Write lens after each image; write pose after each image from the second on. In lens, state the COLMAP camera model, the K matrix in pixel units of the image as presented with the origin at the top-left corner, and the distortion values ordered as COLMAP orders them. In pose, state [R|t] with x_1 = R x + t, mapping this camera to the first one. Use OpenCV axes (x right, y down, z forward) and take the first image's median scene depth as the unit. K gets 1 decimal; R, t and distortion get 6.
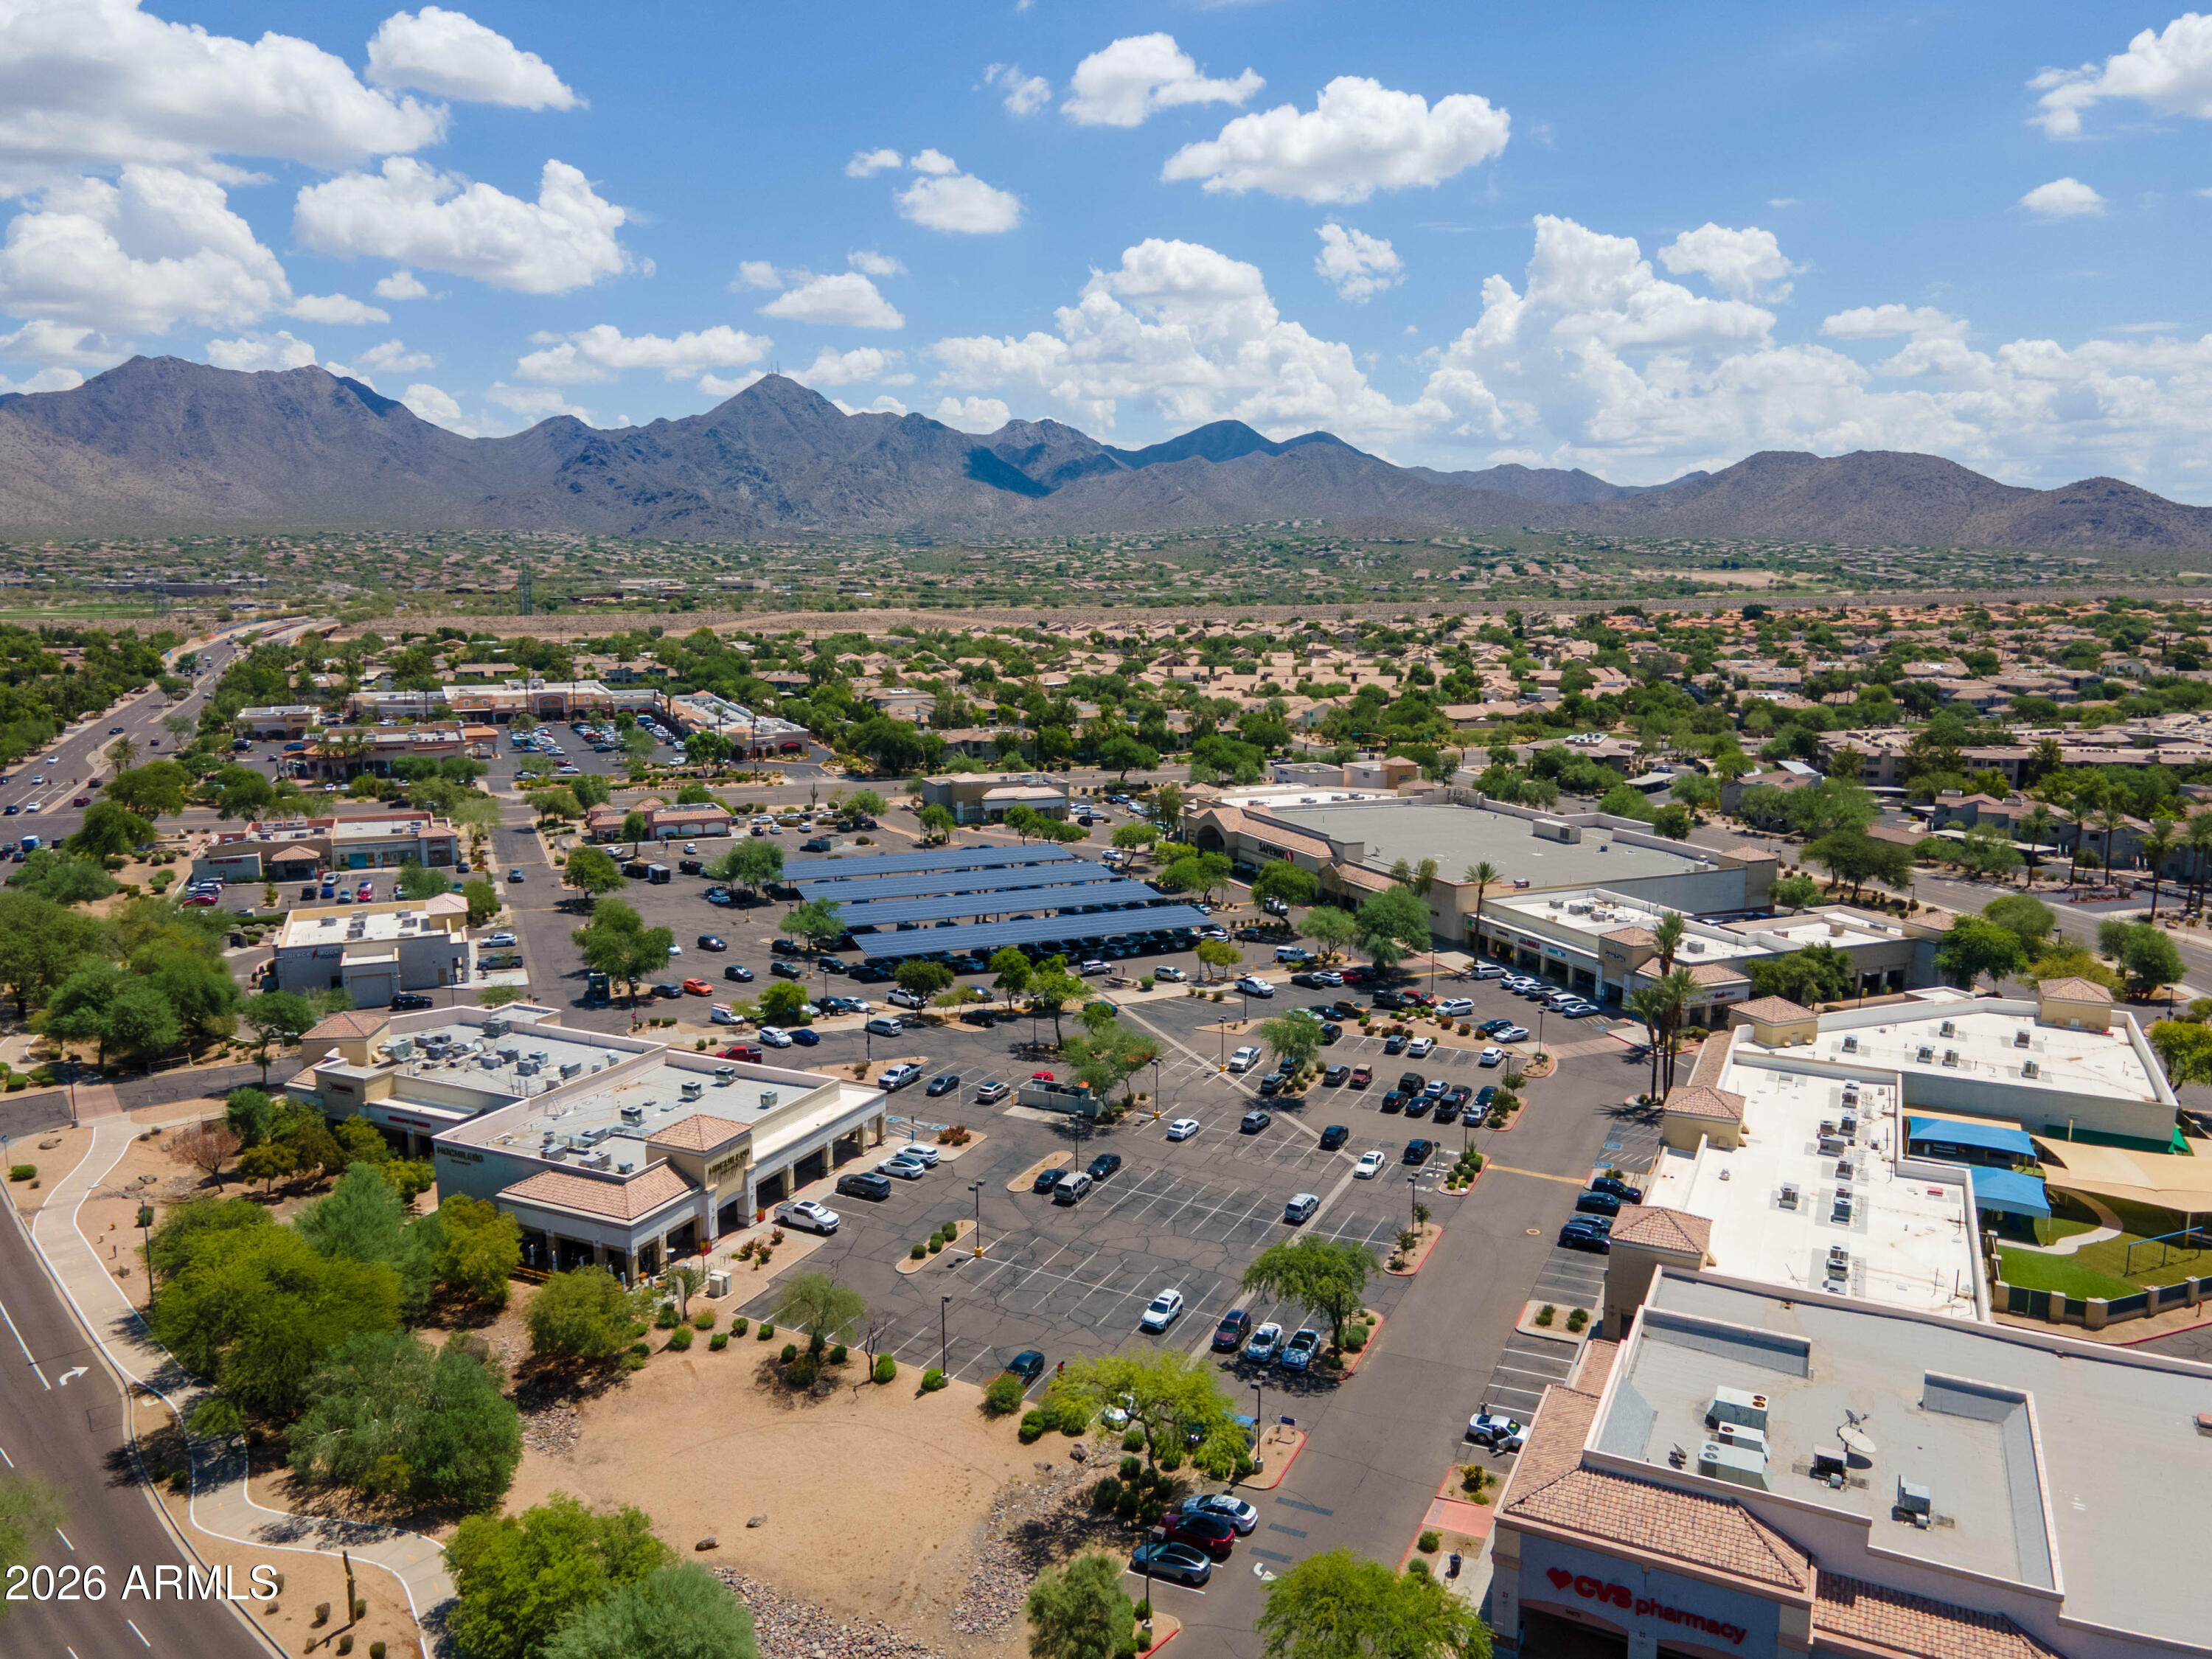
lens RADIAL K [[1540.8, 0, 1108.0], [0, 1540.8, 819.2], [0, 0, 1]] dist [0.010892, 0.007129]
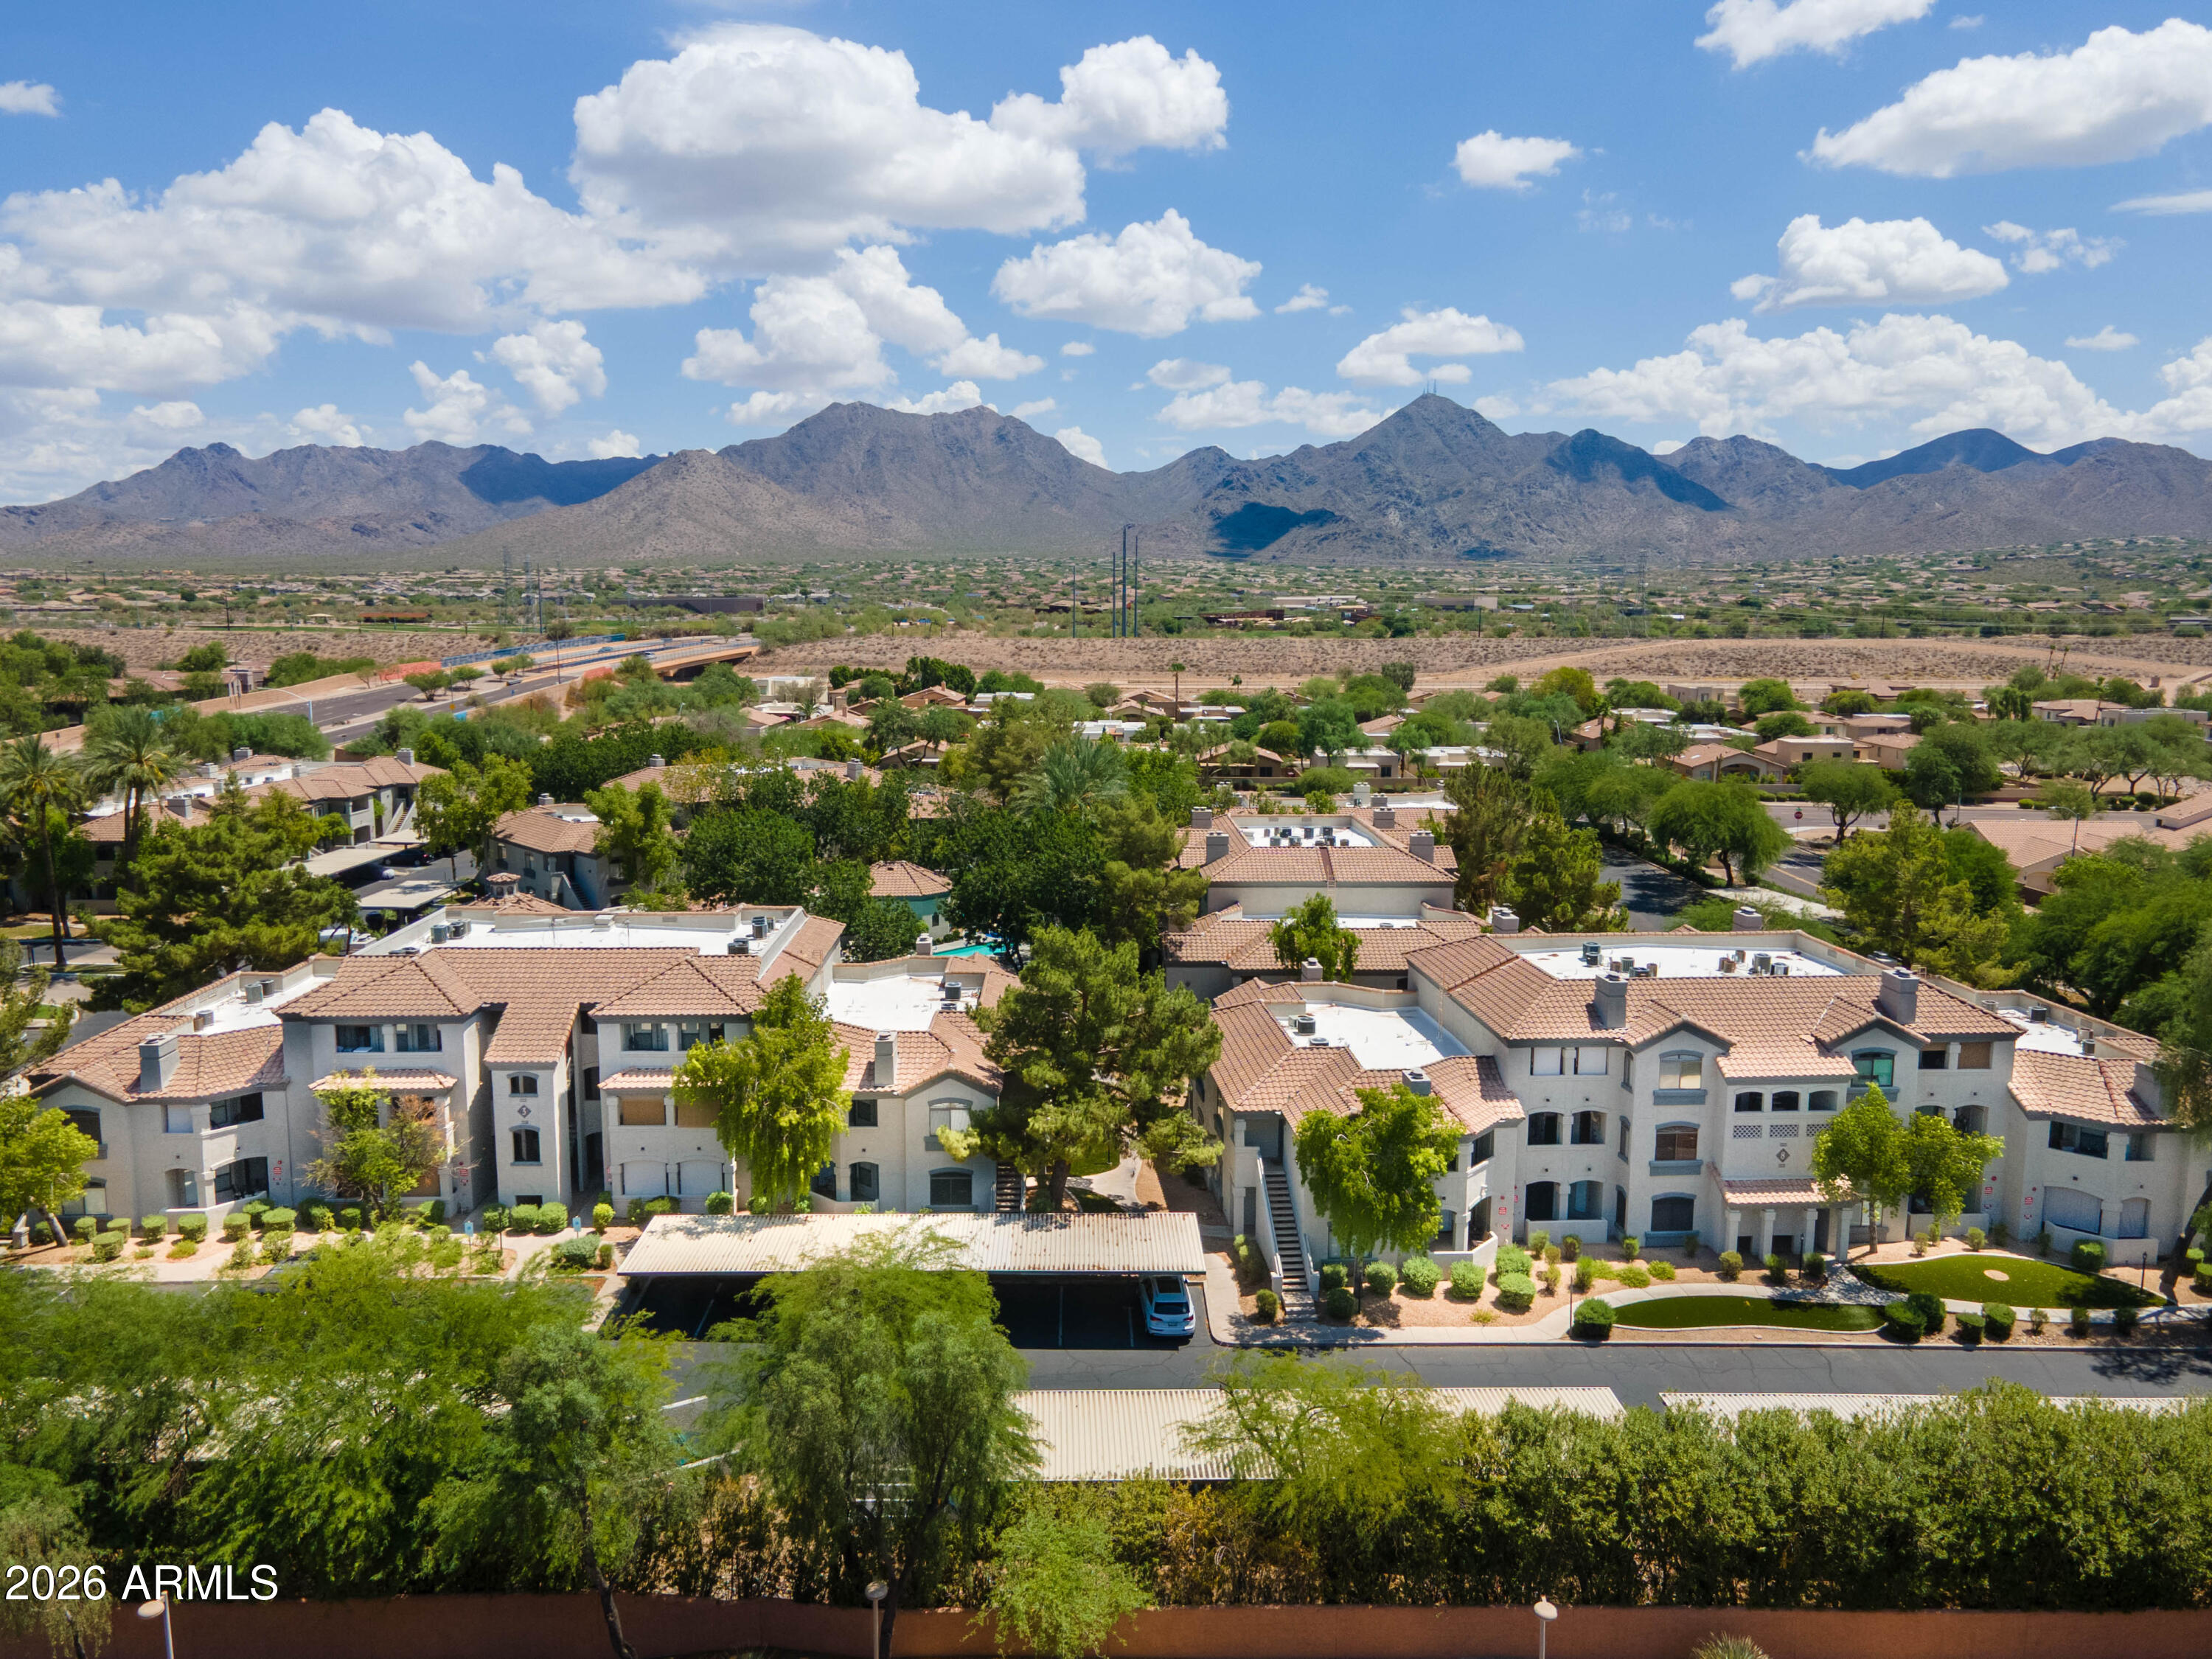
lens RADIAL K [[1540.8, 0, 1113.8], [0, 1540.8, 834.2], [0, 0, 1]] dist [0.010892, 0.007129]
pose [[0.925419, 0.060976, -0.374007, -0.034807], [-0.067459, 0.997713, -0.004253, -0.012309], [0.372893, 0.029166, 0.927416, 0.099570]]
